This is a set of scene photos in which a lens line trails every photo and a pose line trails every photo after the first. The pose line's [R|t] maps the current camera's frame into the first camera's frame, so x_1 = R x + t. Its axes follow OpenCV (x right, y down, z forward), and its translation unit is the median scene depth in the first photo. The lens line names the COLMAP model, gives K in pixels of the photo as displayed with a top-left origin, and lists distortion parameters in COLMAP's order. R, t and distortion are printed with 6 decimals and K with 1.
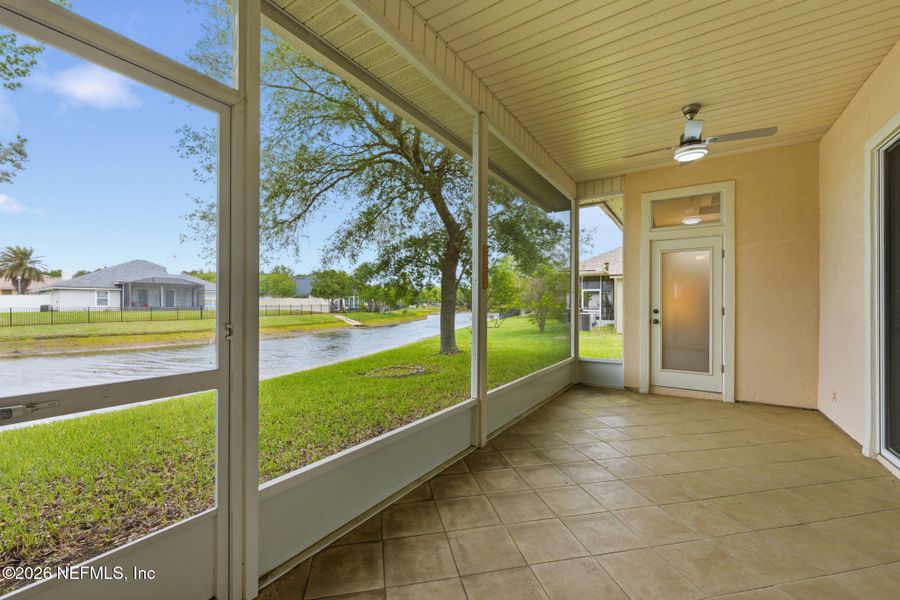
lens RADIAL K [[390.5, 0, 452.6], [0, 390.5, 302.2], [0, 0, 1]] dist [-0.000116, -0.000238]
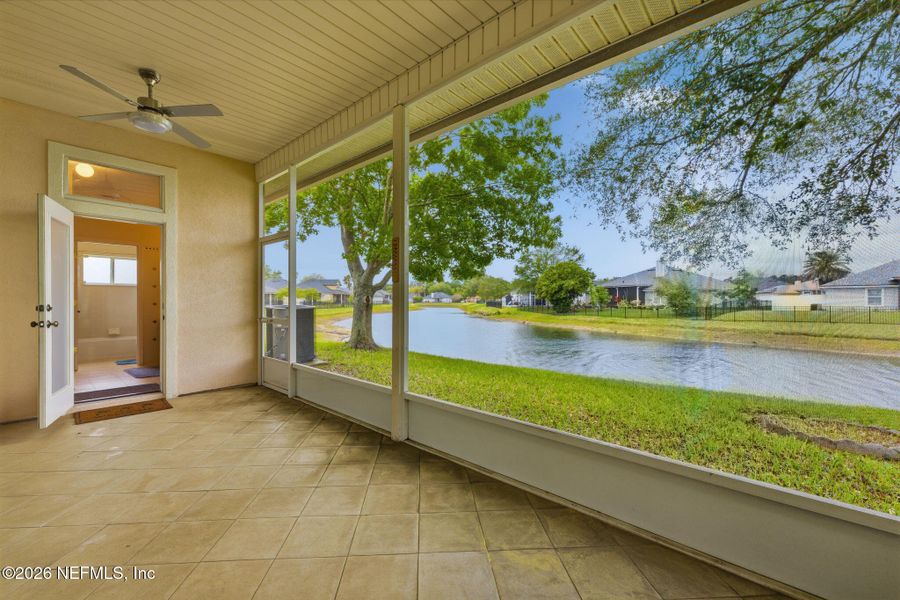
lens RADIAL K [[390.5, 0, 452.6], [0, 390.5, 302.2], [0, 0, 1]] dist [-0.000116, -0.000238]
pose [[-0.203038, -0.001931, -0.979169, 1.091515], [0.001191, 0.999997, -0.002219, 0.019116], [0.979170, -0.001617, -0.203035, 1.430692]]
